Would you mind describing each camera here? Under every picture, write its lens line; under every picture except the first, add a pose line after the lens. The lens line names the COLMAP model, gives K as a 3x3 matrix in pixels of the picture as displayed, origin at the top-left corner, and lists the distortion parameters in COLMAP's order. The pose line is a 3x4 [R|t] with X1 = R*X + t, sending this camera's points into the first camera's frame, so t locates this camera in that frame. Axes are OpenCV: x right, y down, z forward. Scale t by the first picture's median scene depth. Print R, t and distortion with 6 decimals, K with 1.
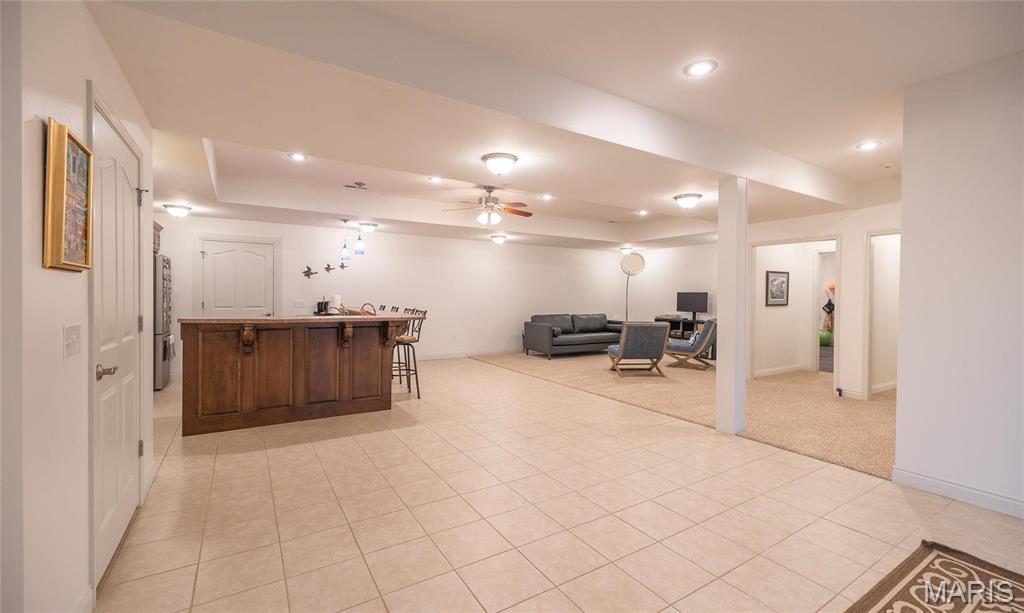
lens RADIAL K [[434.0, 0, 513.3], [0, 434.0, 300.5], [0, 0, 1]] dist [0.002202, 0.000162]
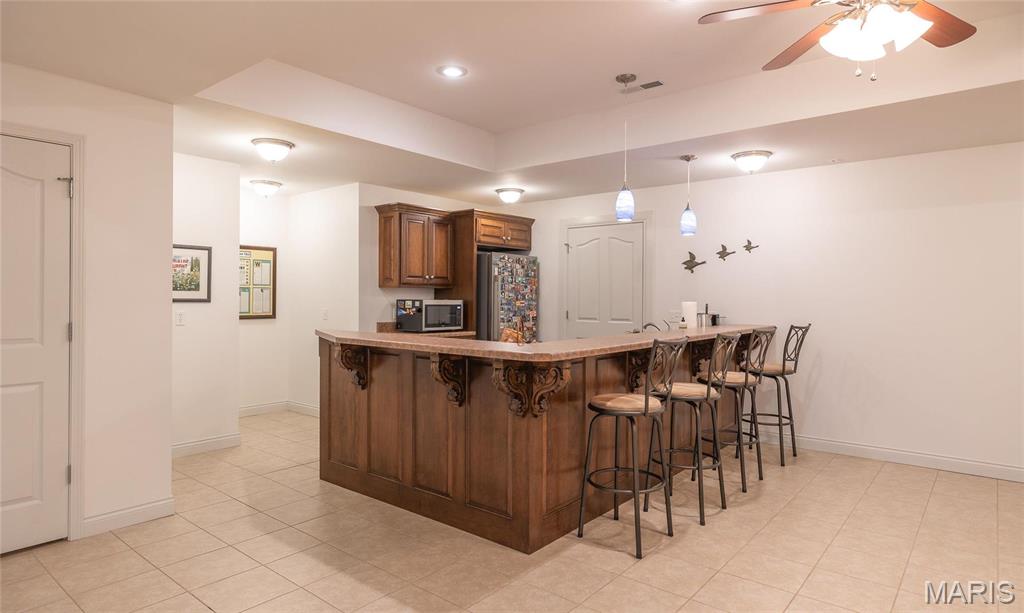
lens RADIAL K [[586.4, 0, 492.8], [0, 586.4, 287.8], [0, 0, 1]] dist [0.008921, 0.000962]
pose [[0.297169, -0.024582, -0.954508, 0.201567], [-0.013572, 0.999459, -0.029965, -0.004570], [0.954728, 0.021859, 0.296675, 0.536673]]
